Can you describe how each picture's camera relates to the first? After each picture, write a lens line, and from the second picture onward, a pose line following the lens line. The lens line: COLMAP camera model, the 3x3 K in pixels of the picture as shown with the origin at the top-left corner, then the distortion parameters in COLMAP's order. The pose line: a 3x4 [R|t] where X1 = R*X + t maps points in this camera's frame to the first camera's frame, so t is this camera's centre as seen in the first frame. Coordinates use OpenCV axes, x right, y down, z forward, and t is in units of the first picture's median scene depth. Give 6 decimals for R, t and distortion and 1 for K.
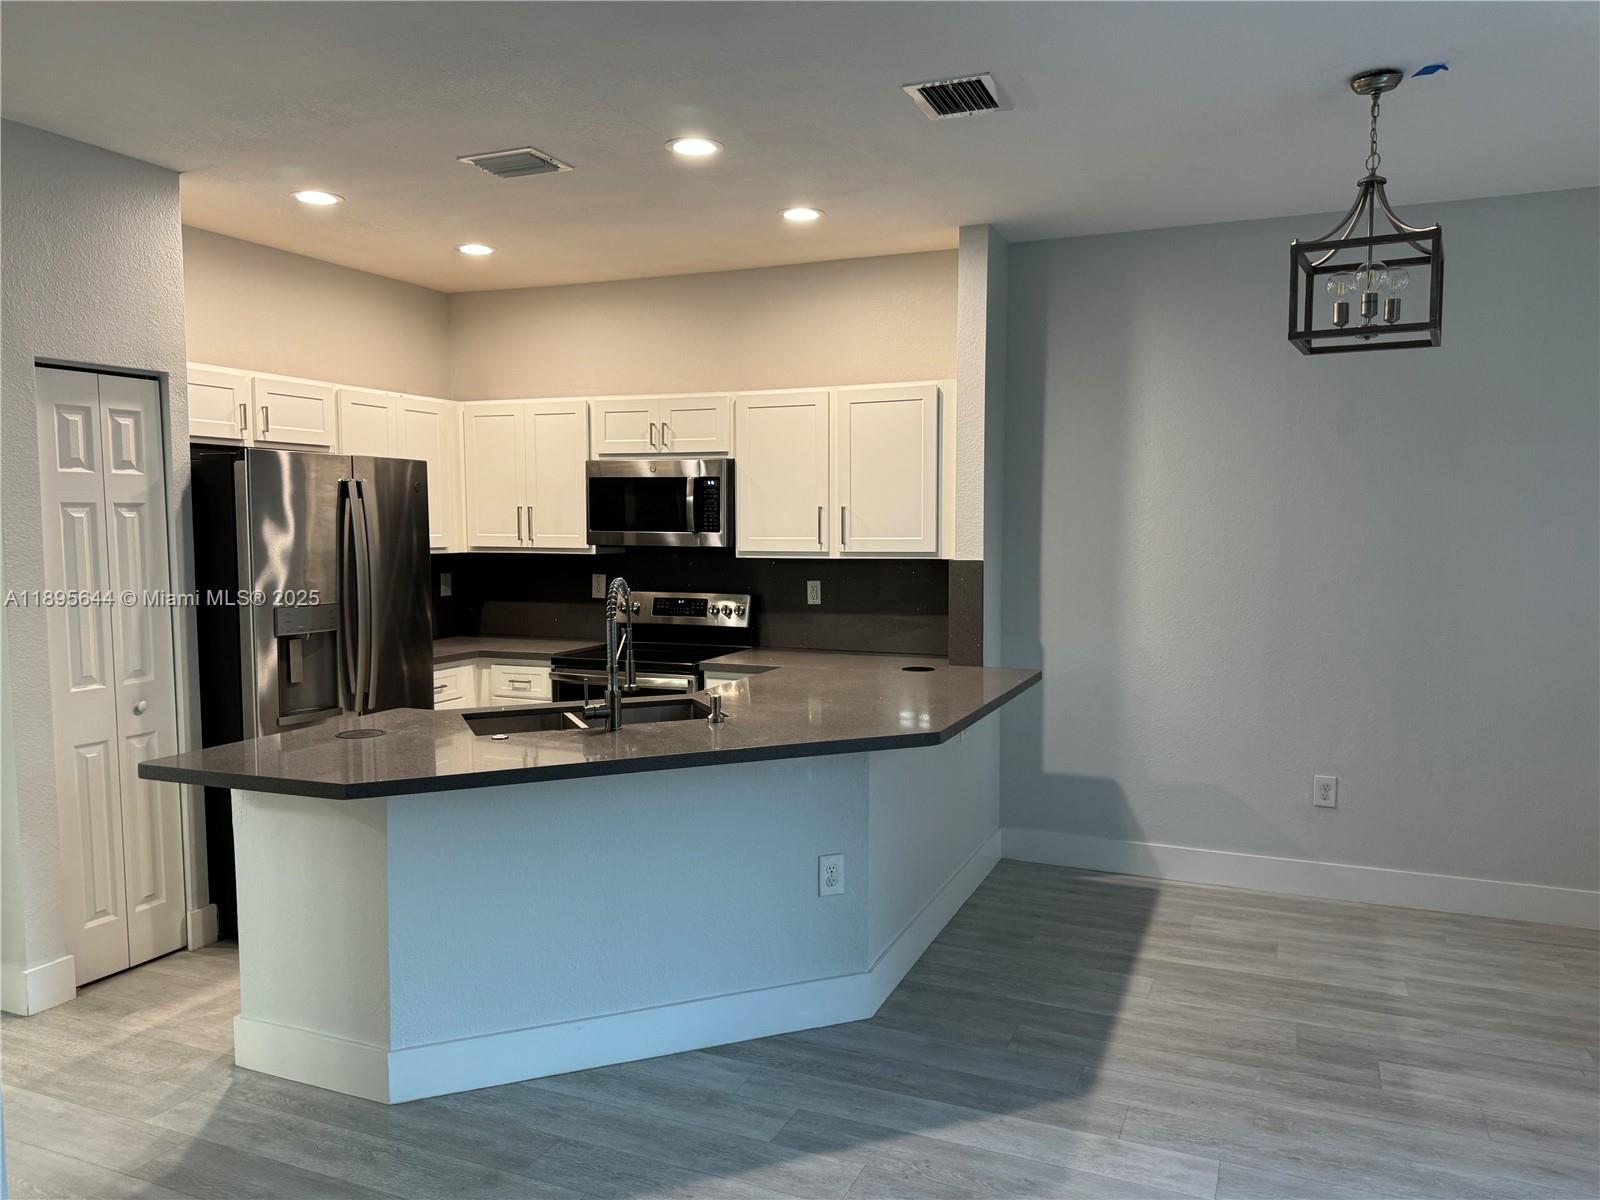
lens RADIAL K [[1140.9, 0, 808.7], [0, 1140.9, 612.1], [0, 0, 1]] dist [0.054198, -0.066724]
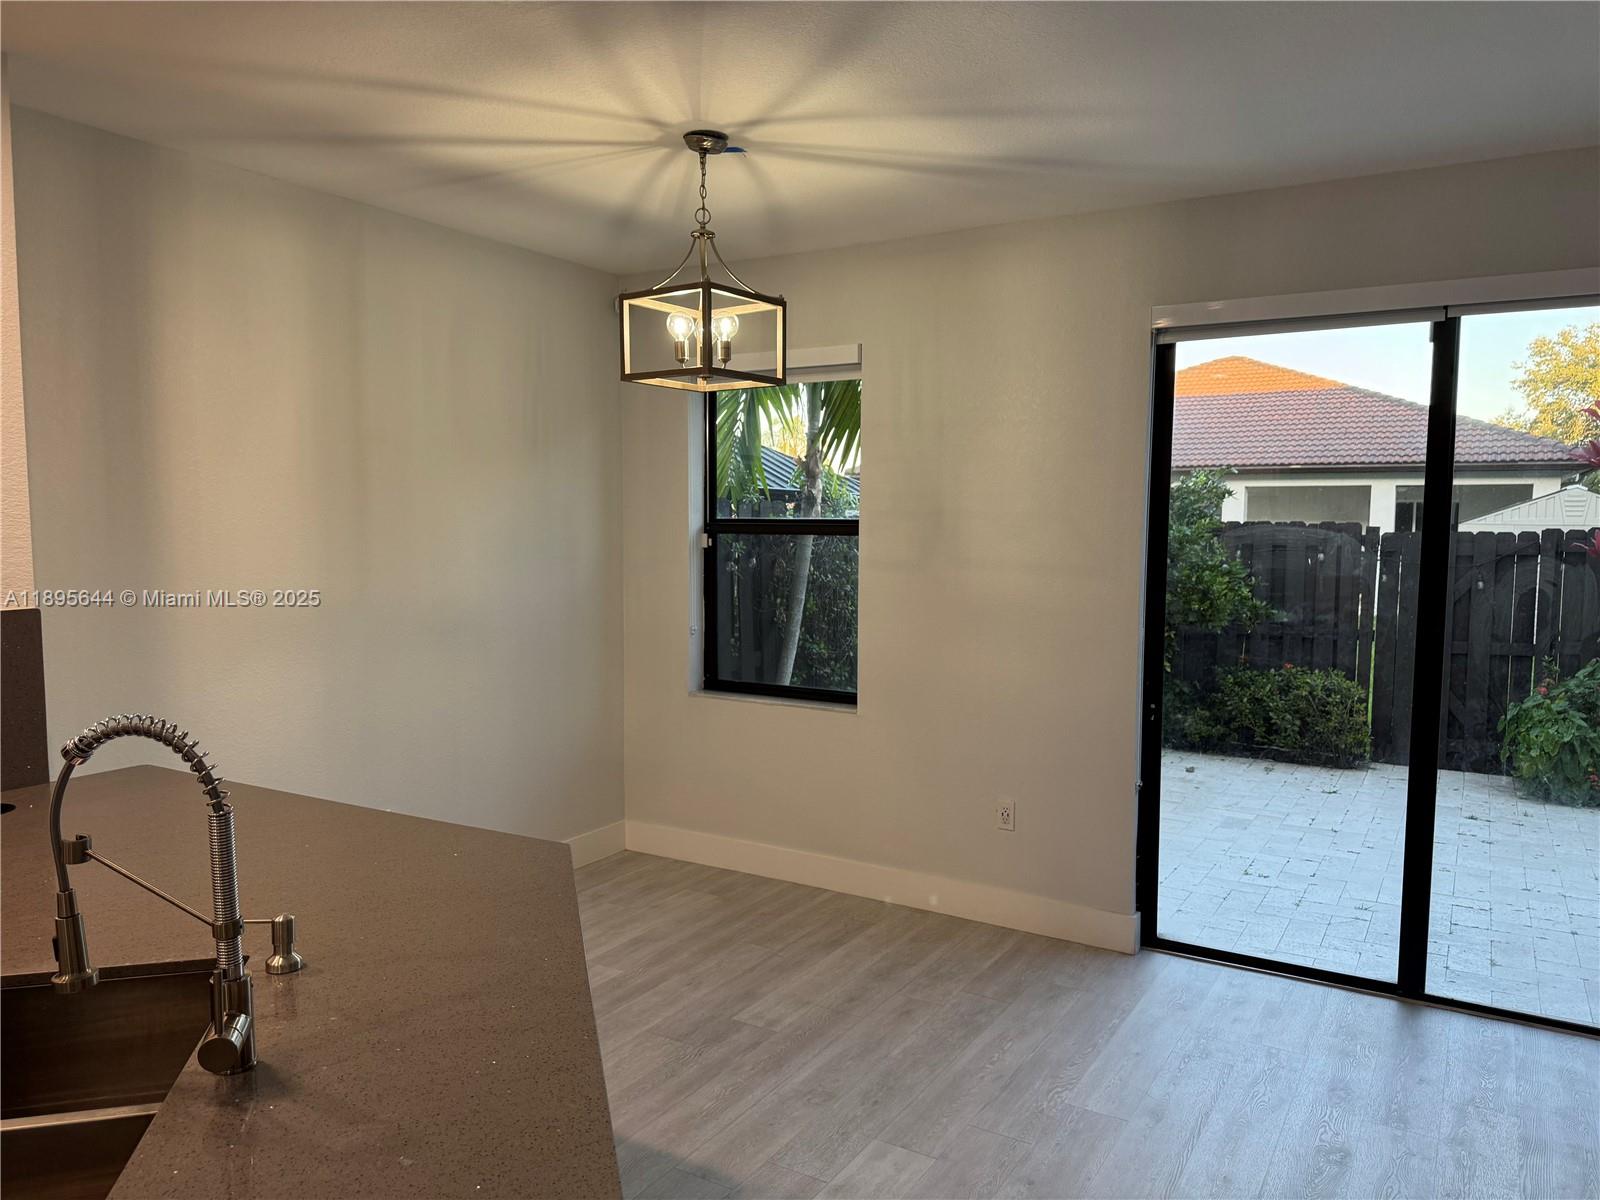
lens RADIAL K [[1125.8, 0, 788.6], [0, 1125.8, 604.0], [0, 0, 1]] dist [0.048542, -0.064828]
pose [[0.149004, -0.076297, 0.985889, -0.462598], [0.074599, 0.995045, 0.065731, -0.069370], [-0.986019, 0.063752, 0.153957, 0.614908]]
